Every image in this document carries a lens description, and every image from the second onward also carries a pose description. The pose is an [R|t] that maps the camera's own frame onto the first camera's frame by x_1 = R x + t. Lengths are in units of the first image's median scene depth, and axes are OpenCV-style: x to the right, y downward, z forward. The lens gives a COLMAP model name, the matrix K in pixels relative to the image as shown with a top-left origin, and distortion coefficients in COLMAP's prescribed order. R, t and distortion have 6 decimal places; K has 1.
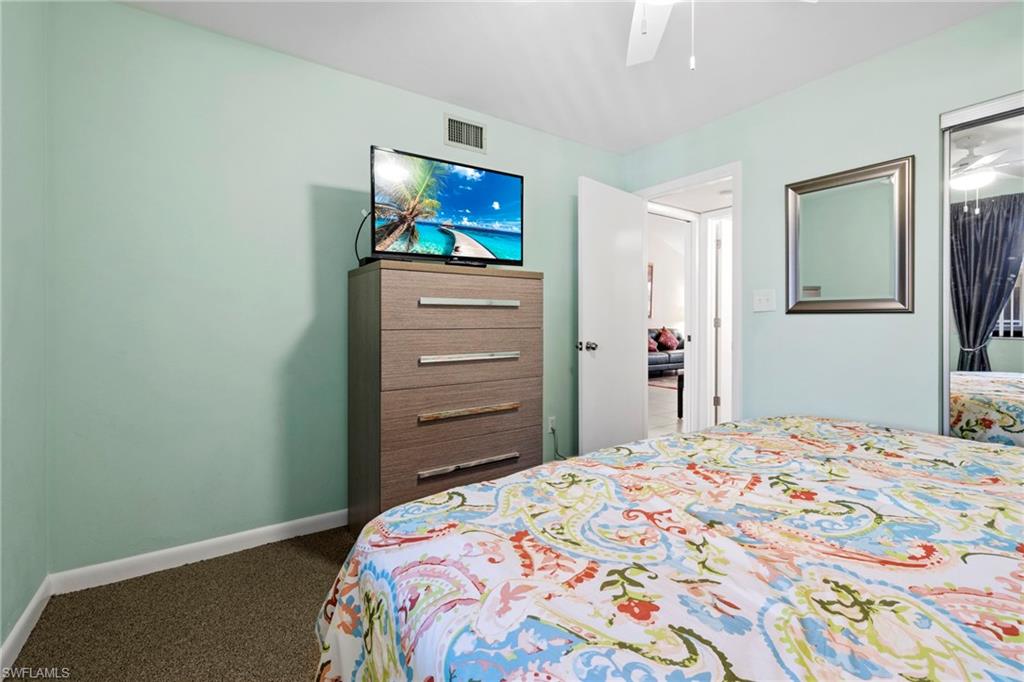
lens RADIAL K [[437.0, 0, 509.8], [0, 437.0, 317.9], [0, 0, 1]] dist [-0.000369, -0.000319]
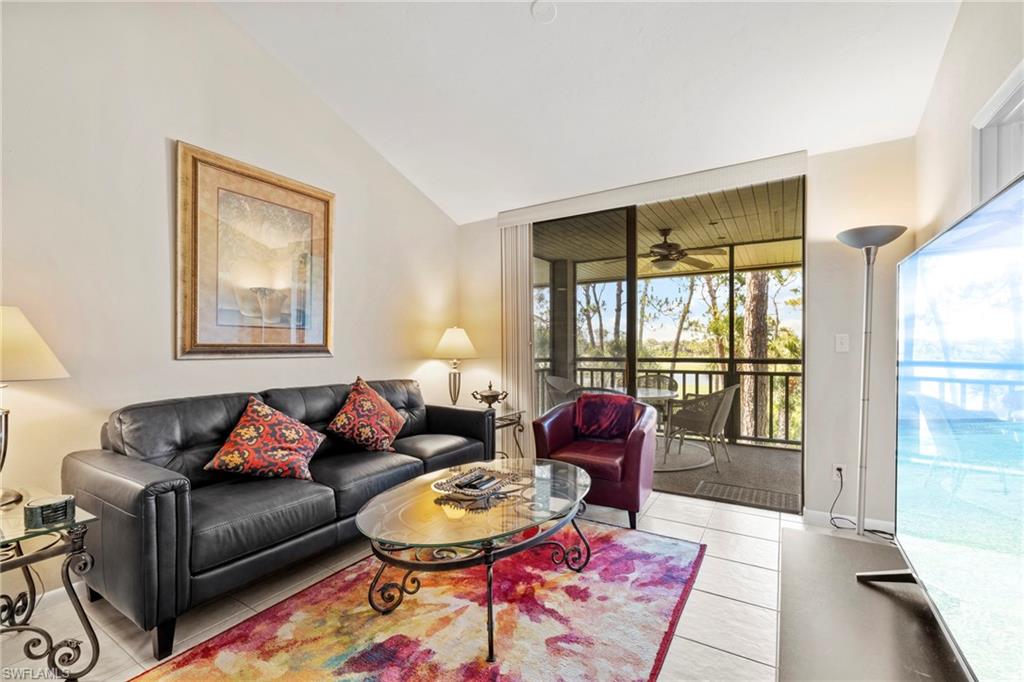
lens RADIAL K [[442.1, 0, 509.2], [0, 442.1, 350.1], [0, 0, 1]] dist [-0.000434, 0.000066]
pose [[0.911897, -0.004151, 0.410399, 0.326955], [0.003140, 0.999990, 0.003139, -0.001847], [-0.410408, -0.001574, 0.911901, 0.662218]]
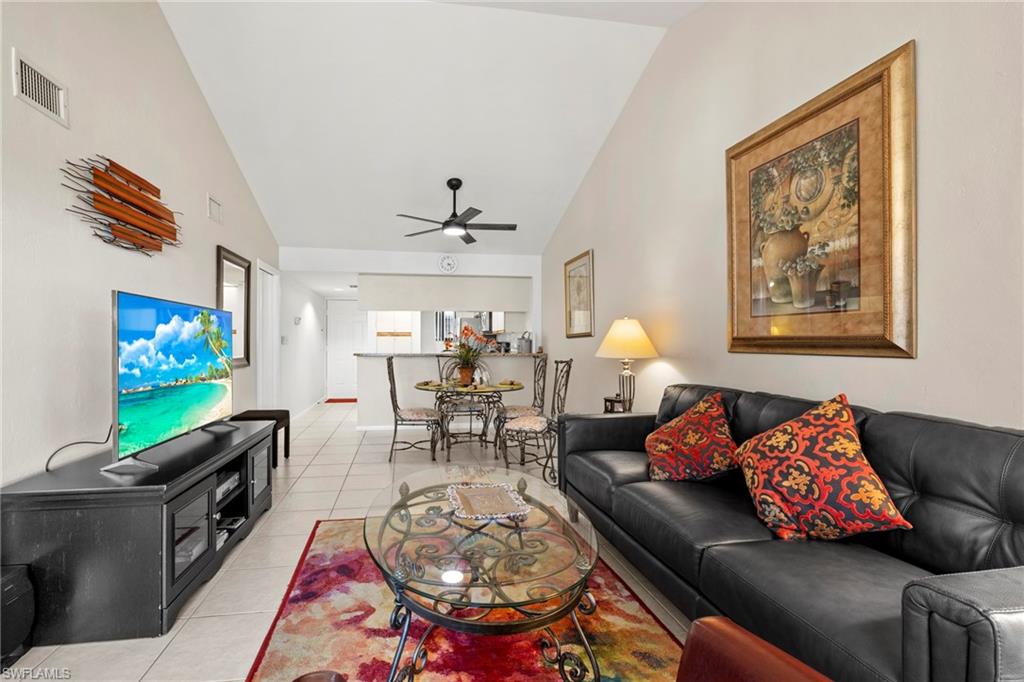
lens RADIAL K [[448.1, 0, 472.2], [0, 448.1, 340.4], [0, 0, 1]] dist [-0.000252, -0.000087]
pose [[-0.426403, -0.002066, -0.904531, 0.596953], [0.000382, 0.999997, -0.002464, -0.002745], [0.904533, -0.001396, -0.426401, 0.967552]]
